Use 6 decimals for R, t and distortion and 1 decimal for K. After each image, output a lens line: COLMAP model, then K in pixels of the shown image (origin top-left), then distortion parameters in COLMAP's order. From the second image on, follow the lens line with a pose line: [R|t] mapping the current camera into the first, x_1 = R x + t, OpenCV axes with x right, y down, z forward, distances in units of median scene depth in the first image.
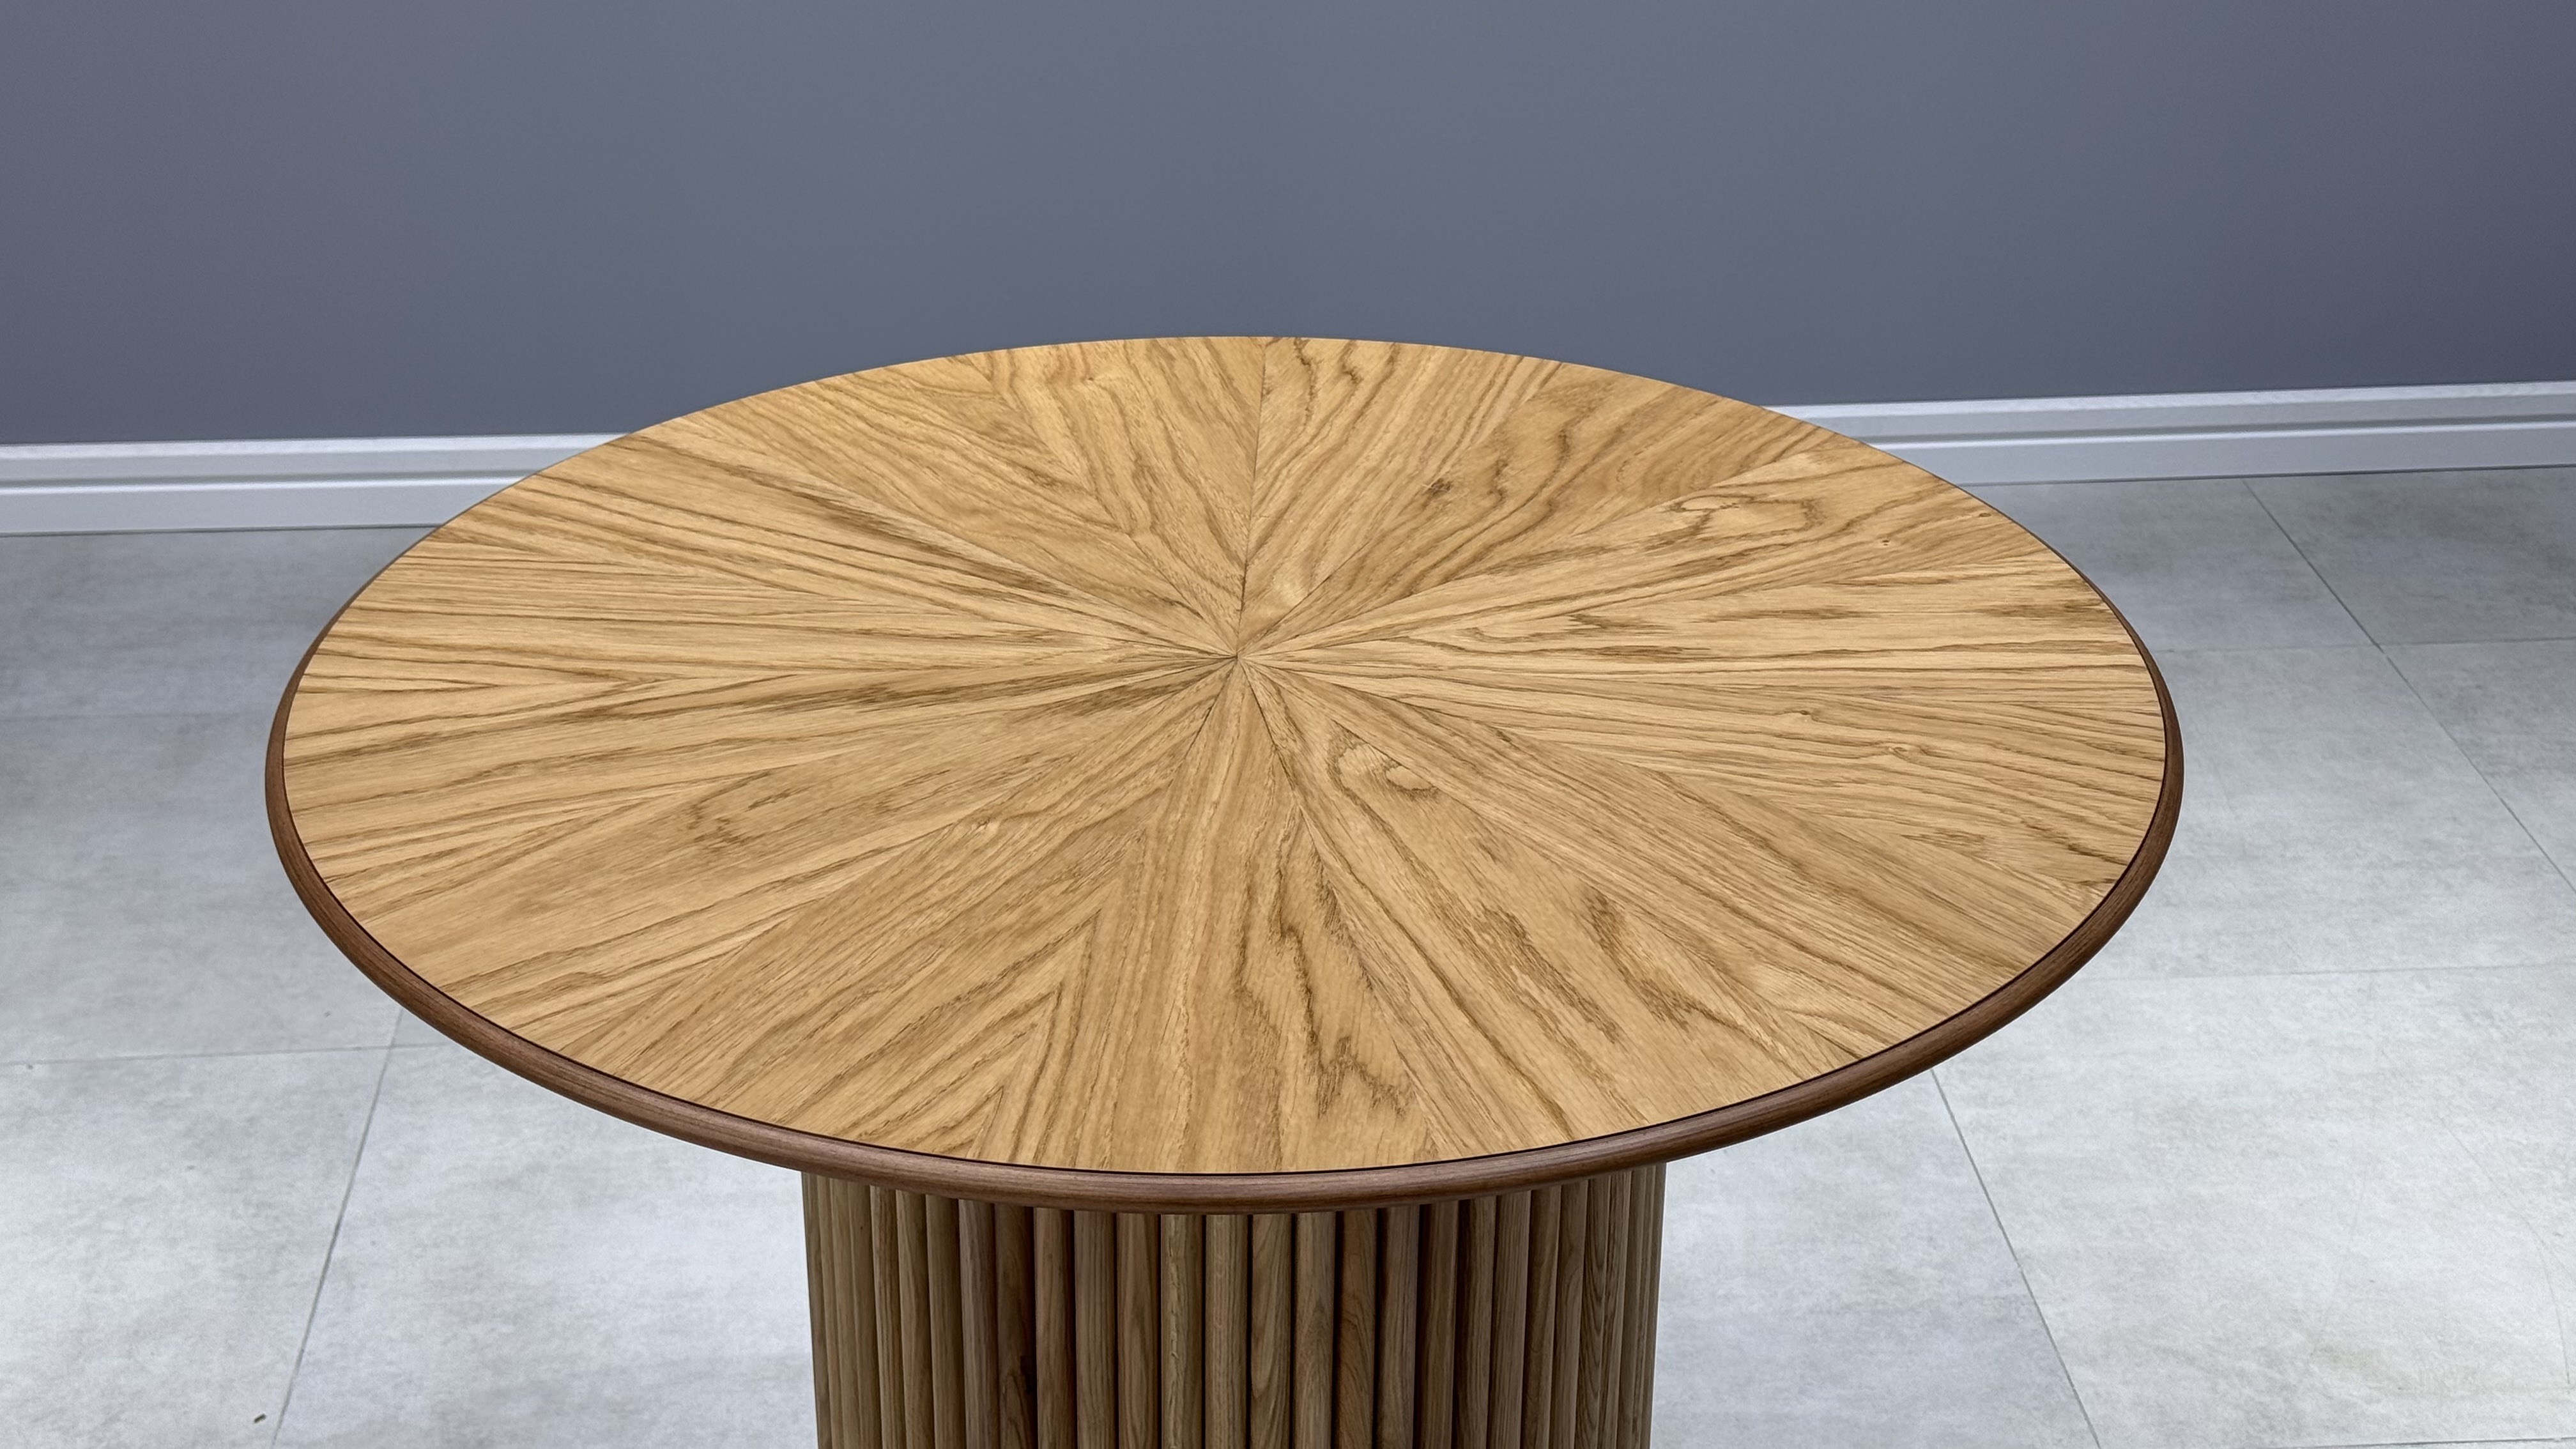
lens RADIAL K [[3583.1, 0, 1296.2], [0, 3583.1, 729.7], [0, 0, 1]] dist [0.177261, -0.301056]
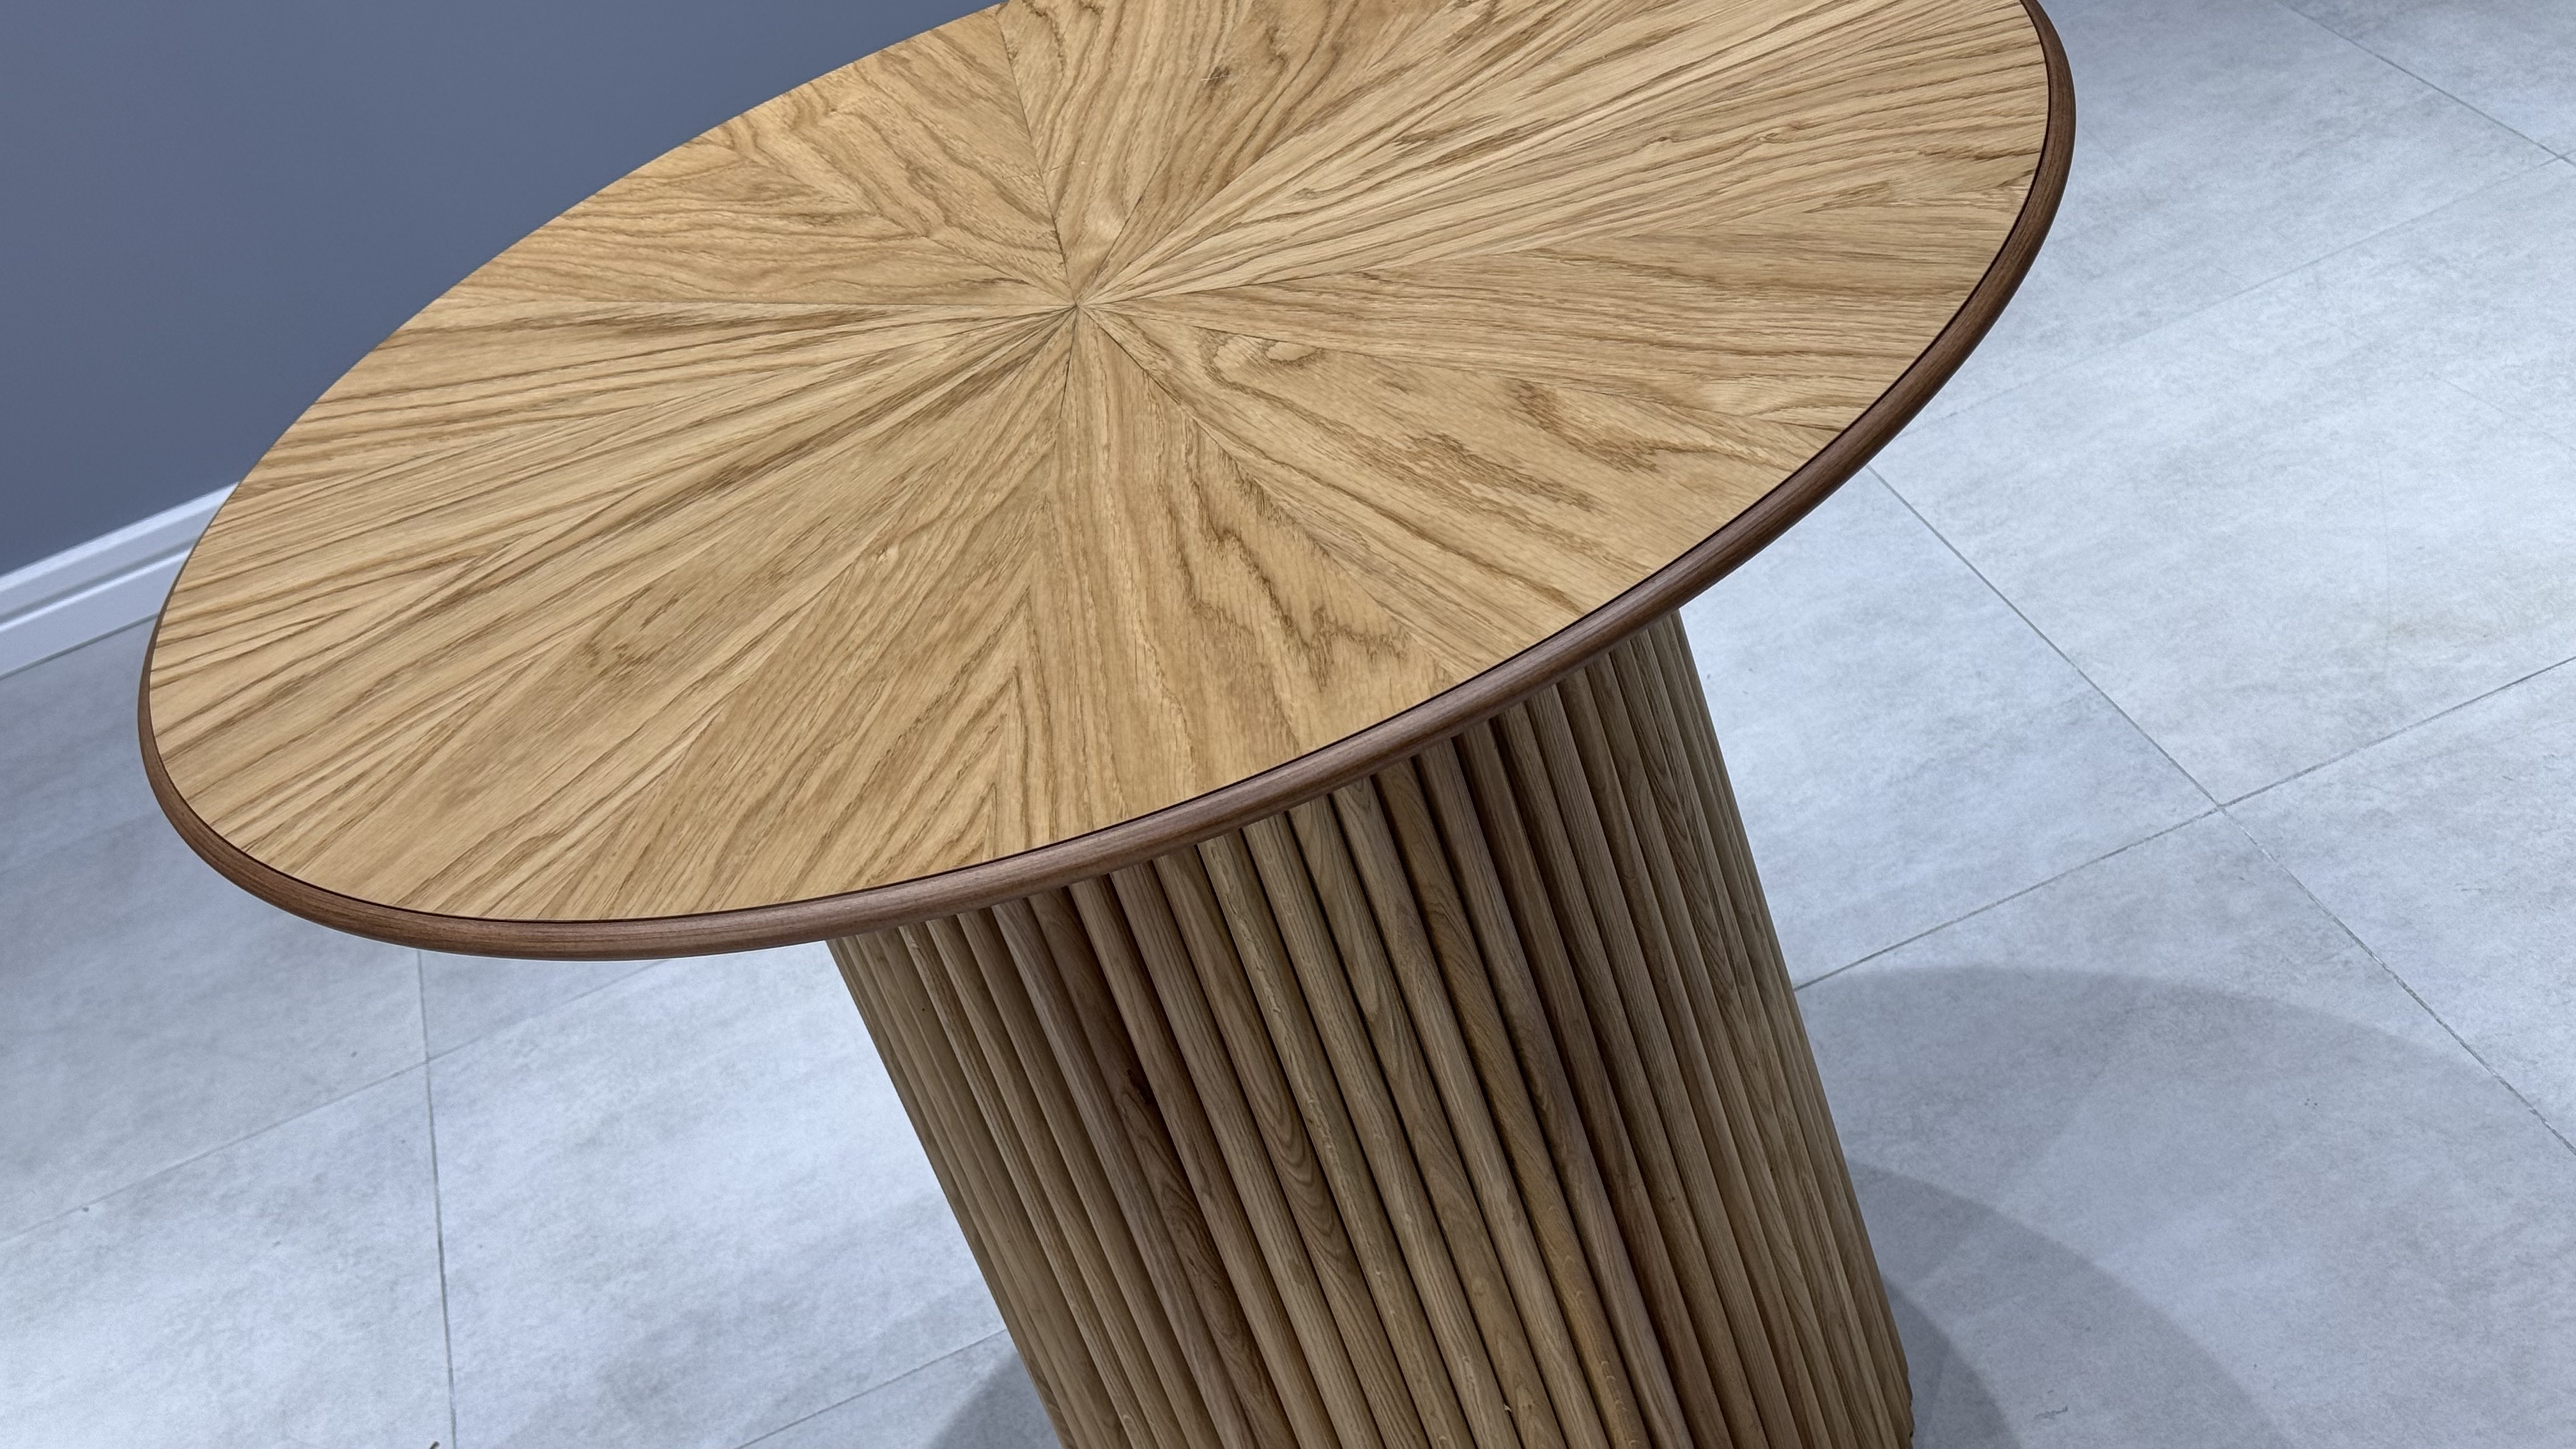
lens RADIAL K [[3577.8, 0, 1274.5], [0, 3577.8, 732.0], [0, 0, 1]] dist [0.195263, -0.415521]
pose [[0.934614, -0.355639, -0.004237, -0.003872], [0.355248, 0.932876, 0.059516, 0.047157], [-0.017214, -0.057130, 0.998218, 0.056970]]
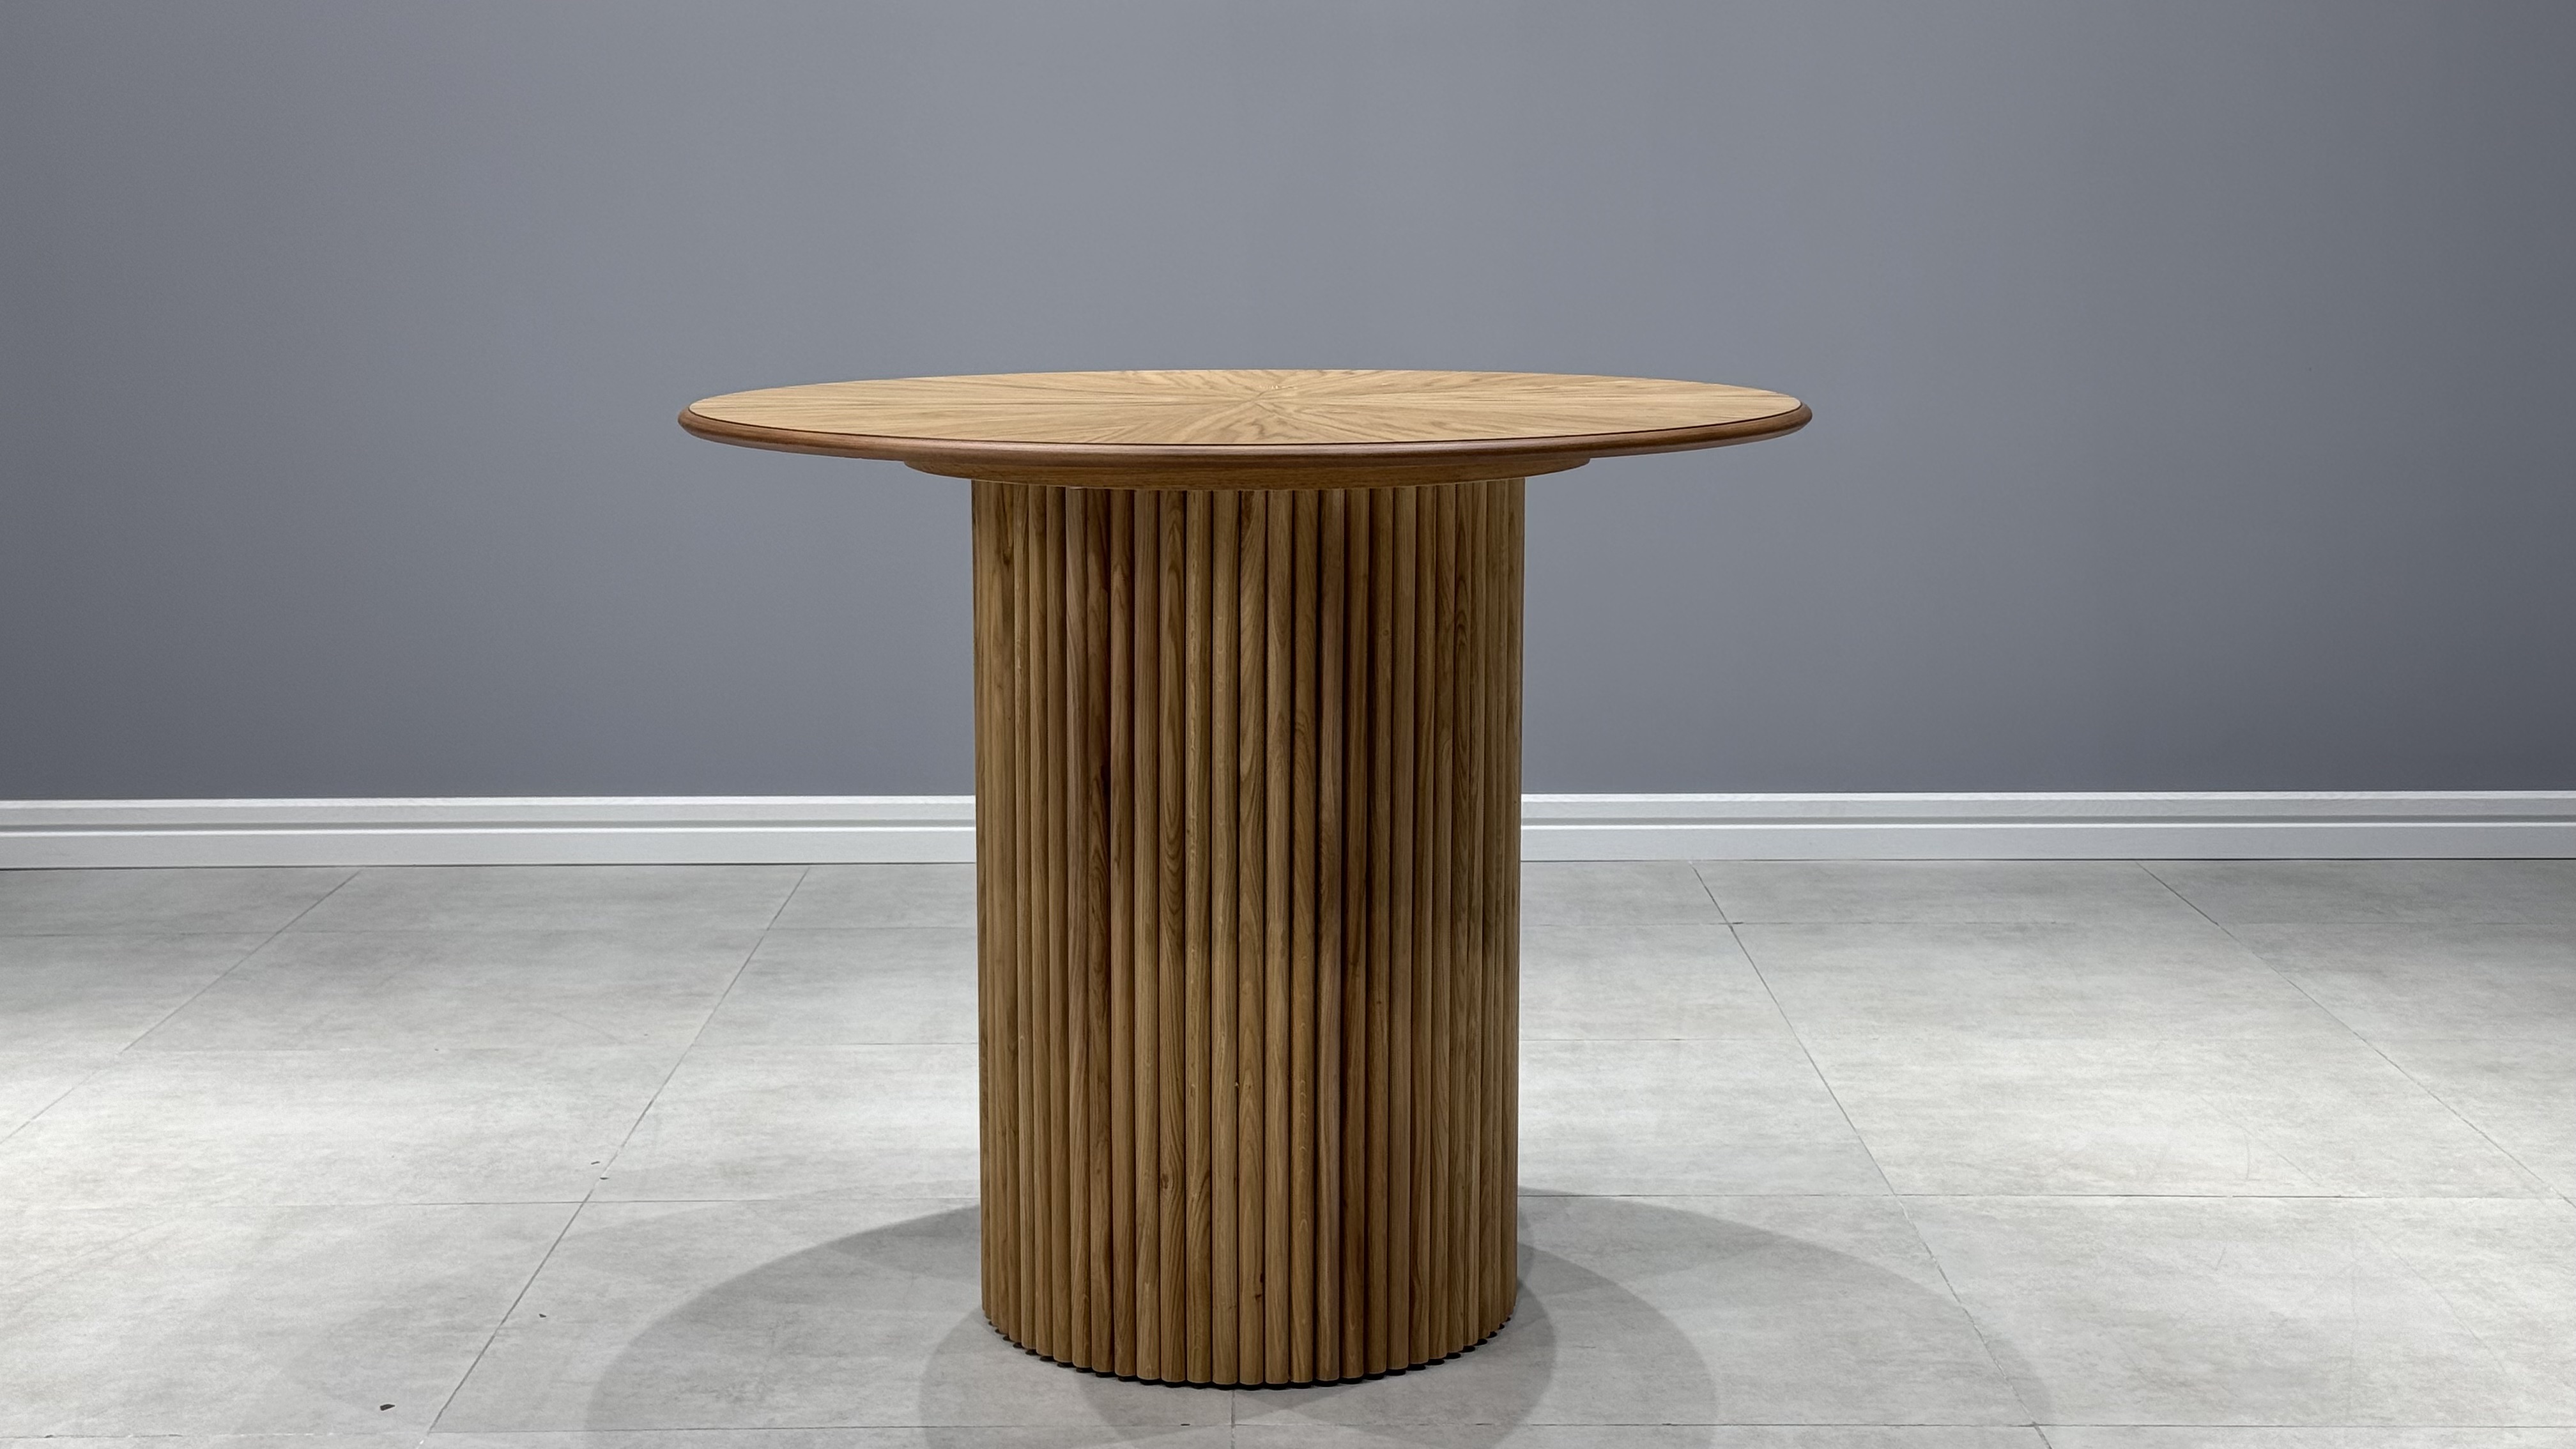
lens RADIAL K [[3583.0, 0, 1282.4], [0, 3583.0, 725.6], [0, 0, 1]] dist [0.181748, -0.335748]
pose [[0.997389, 0.004569, -0.072071, 0.121639], [-0.026860, 0.949866, -0.311502, 0.653786], [0.067034, 0.312624, 0.947509, -0.537836]]
